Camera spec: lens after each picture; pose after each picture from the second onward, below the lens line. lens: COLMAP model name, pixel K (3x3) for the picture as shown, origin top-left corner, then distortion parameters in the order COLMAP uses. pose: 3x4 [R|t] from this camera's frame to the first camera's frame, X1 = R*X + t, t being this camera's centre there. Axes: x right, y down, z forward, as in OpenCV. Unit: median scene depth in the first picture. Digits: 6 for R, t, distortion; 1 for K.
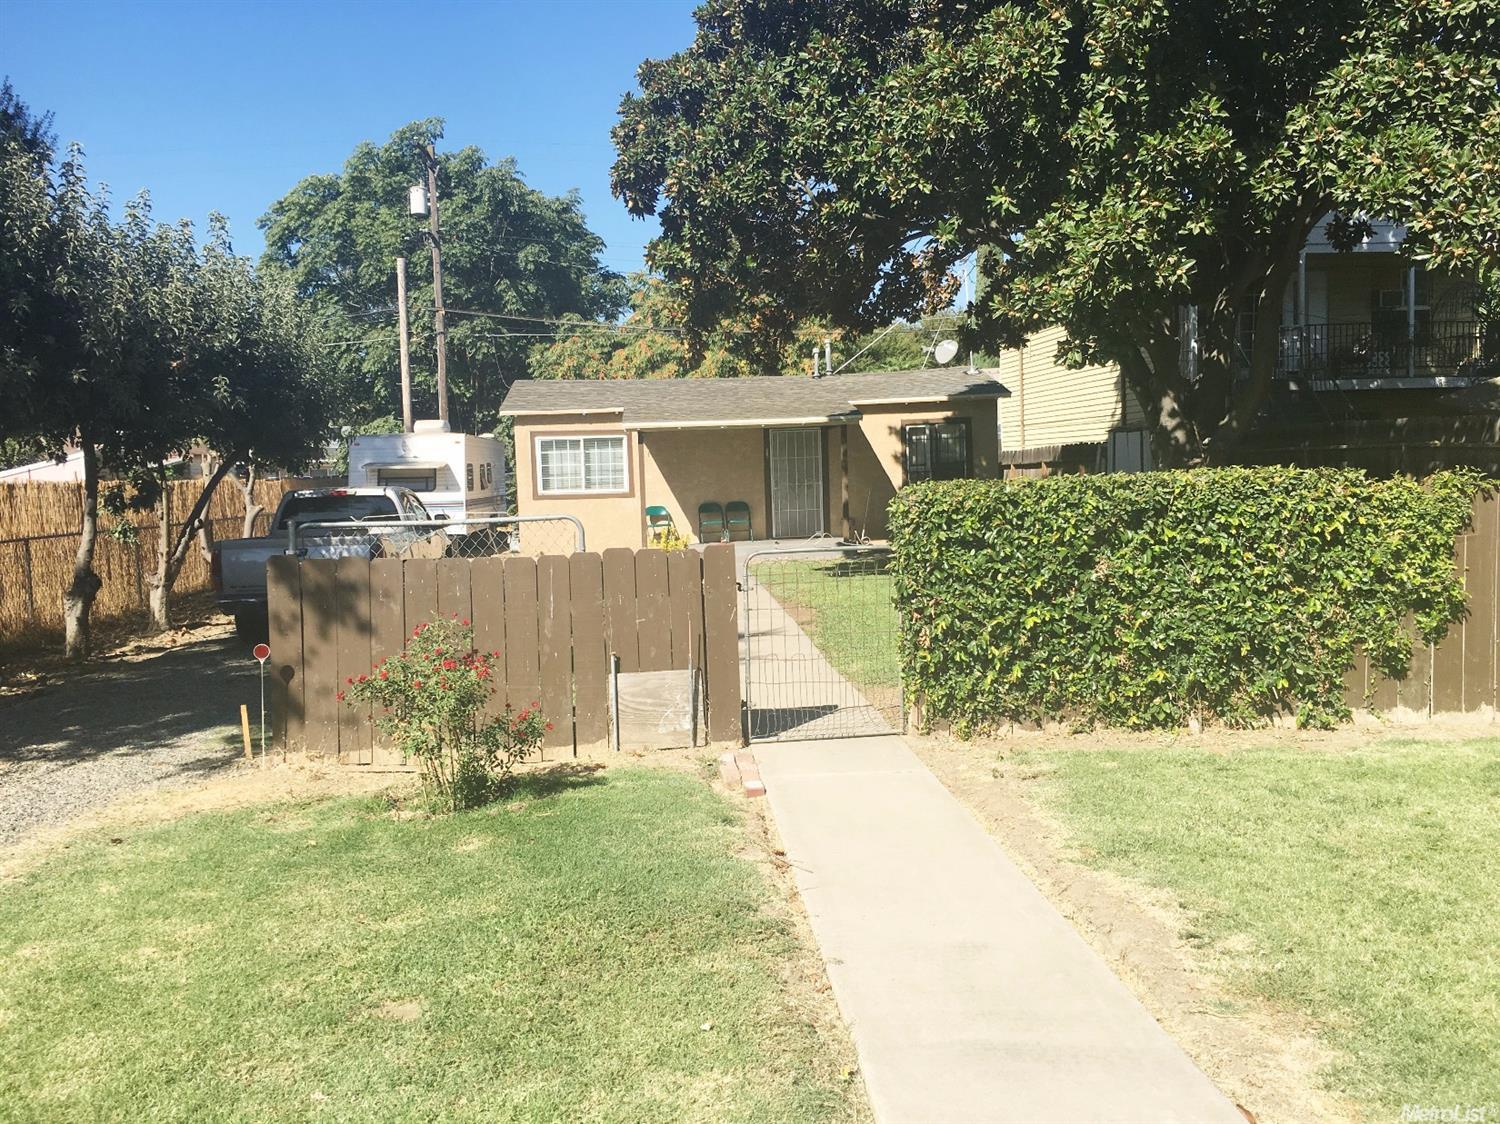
lens RADIAL K [[1249.7, 0, 750.0], [0, 1249.7, 562.0], [0, 0, 1]] dist [0.116081, -0.143643]
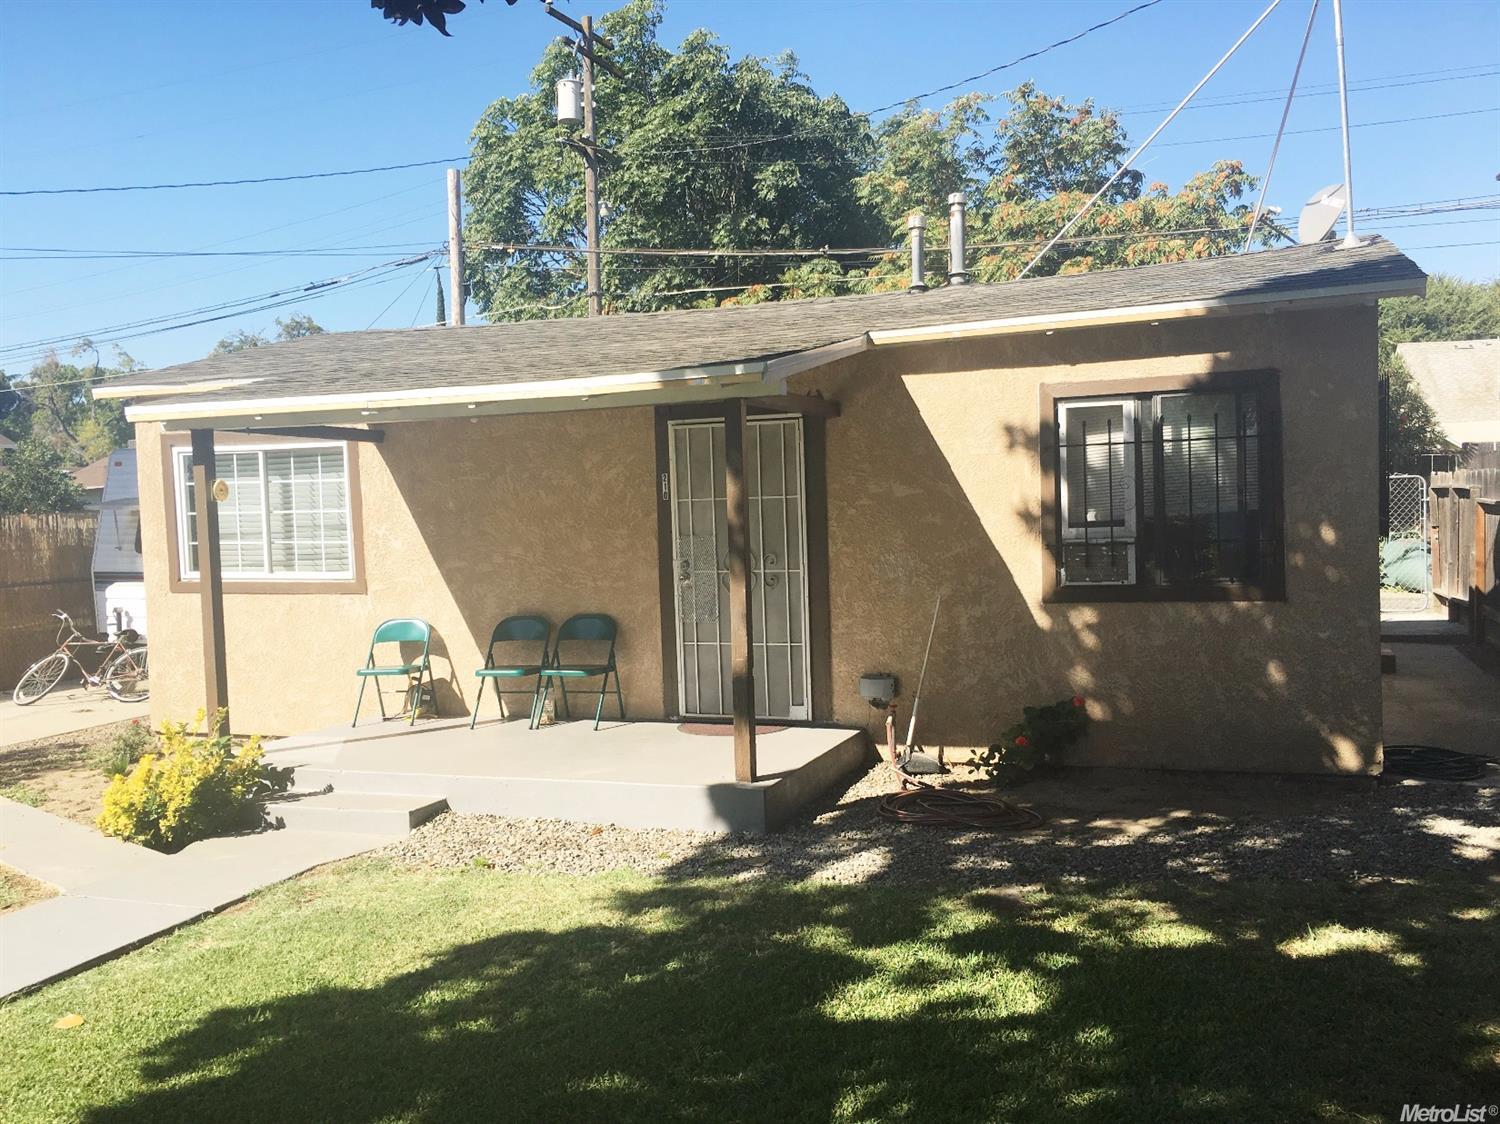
lens RADIAL K [[1249.7, 0, 750.0], [0, 1249.7, 562.0], [0, 0, 1]] dist [0.116081, -0.143643]
pose [[0.921273, 0.026497, -0.388013, 0.430497], [-0.025216, 0.999647, 0.008394, -0.164460], [0.388099, 0.002051, 0.921616, 1.607284]]
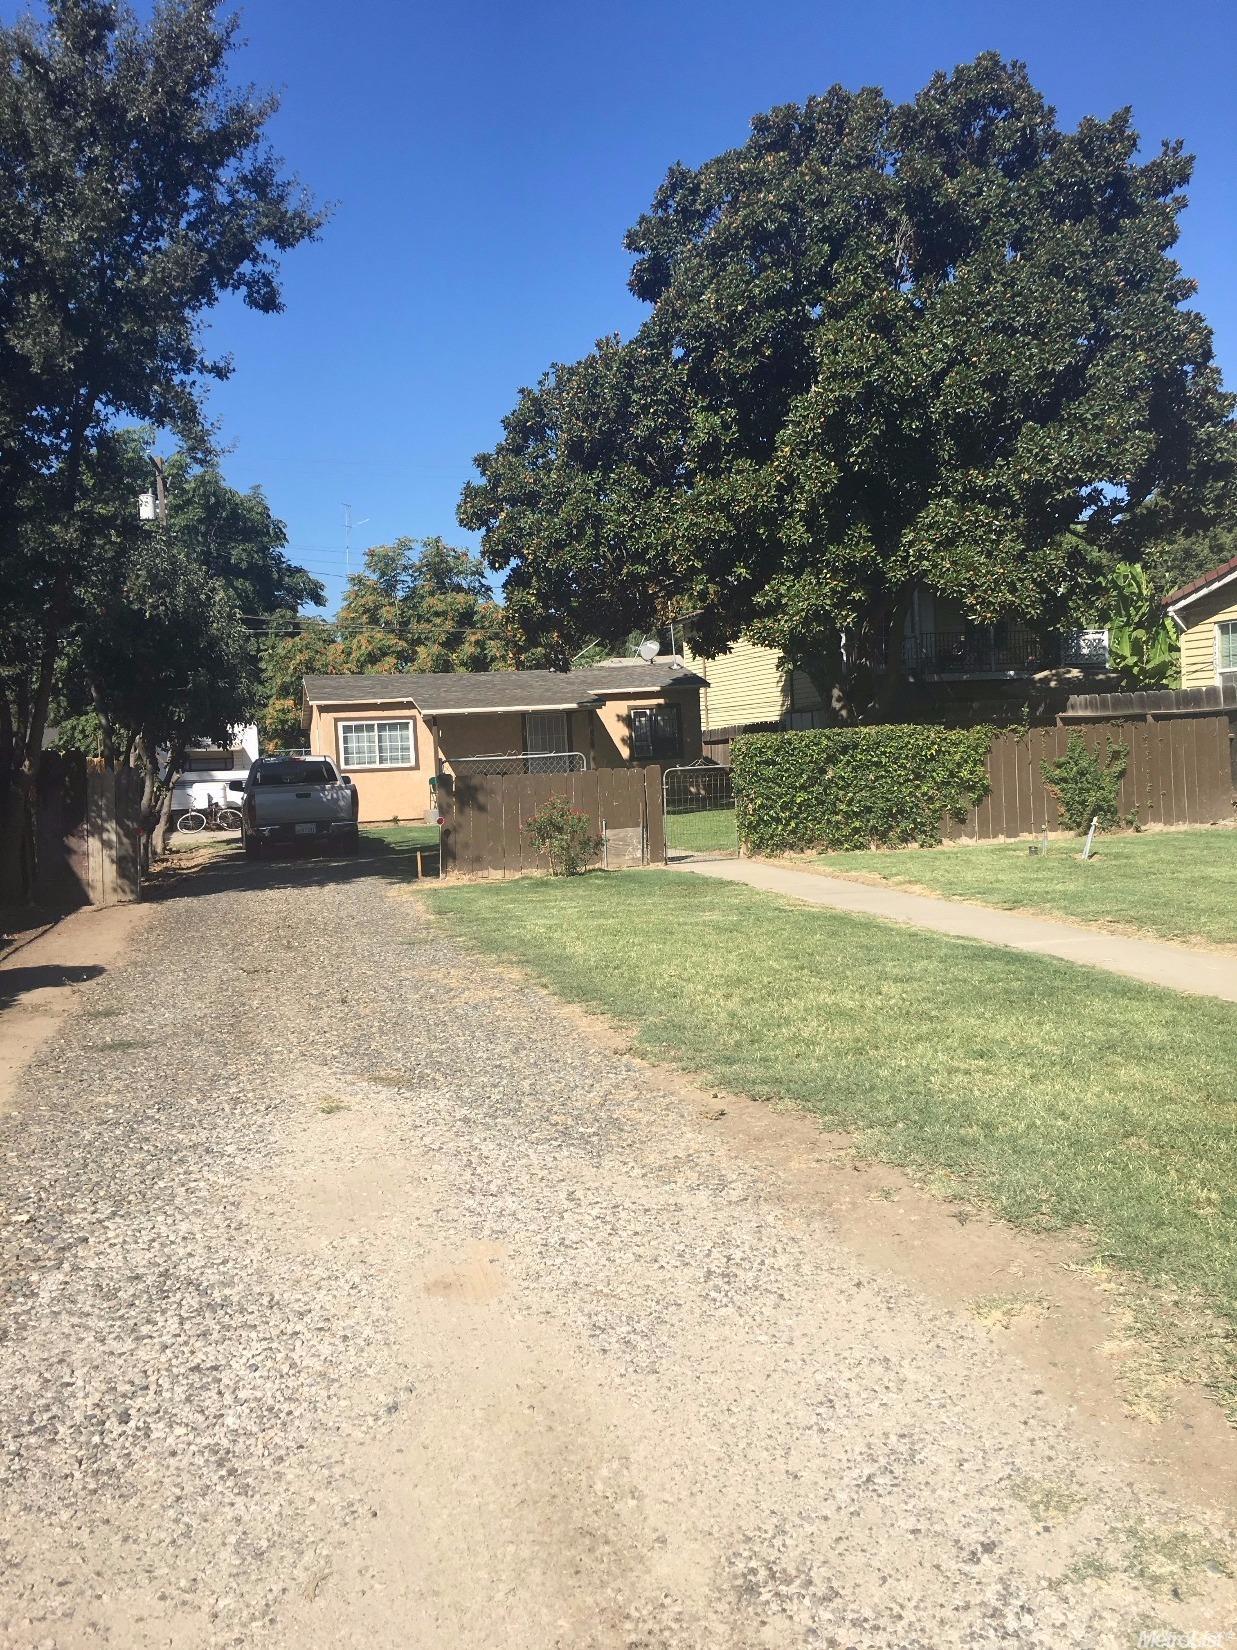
lens RADIAL K [[1374.7, 0, 618.5], [0, 1374.7, 825.0], [0, 0, 1]] dist [0.116081, -0.143643]
pose [[0.981711, -0.027504, 0.188382, -0.376875], [0.032677, 0.999168, -0.024411, 0.101254], [-0.187554, 0.030120, 0.981792, -0.892383]]
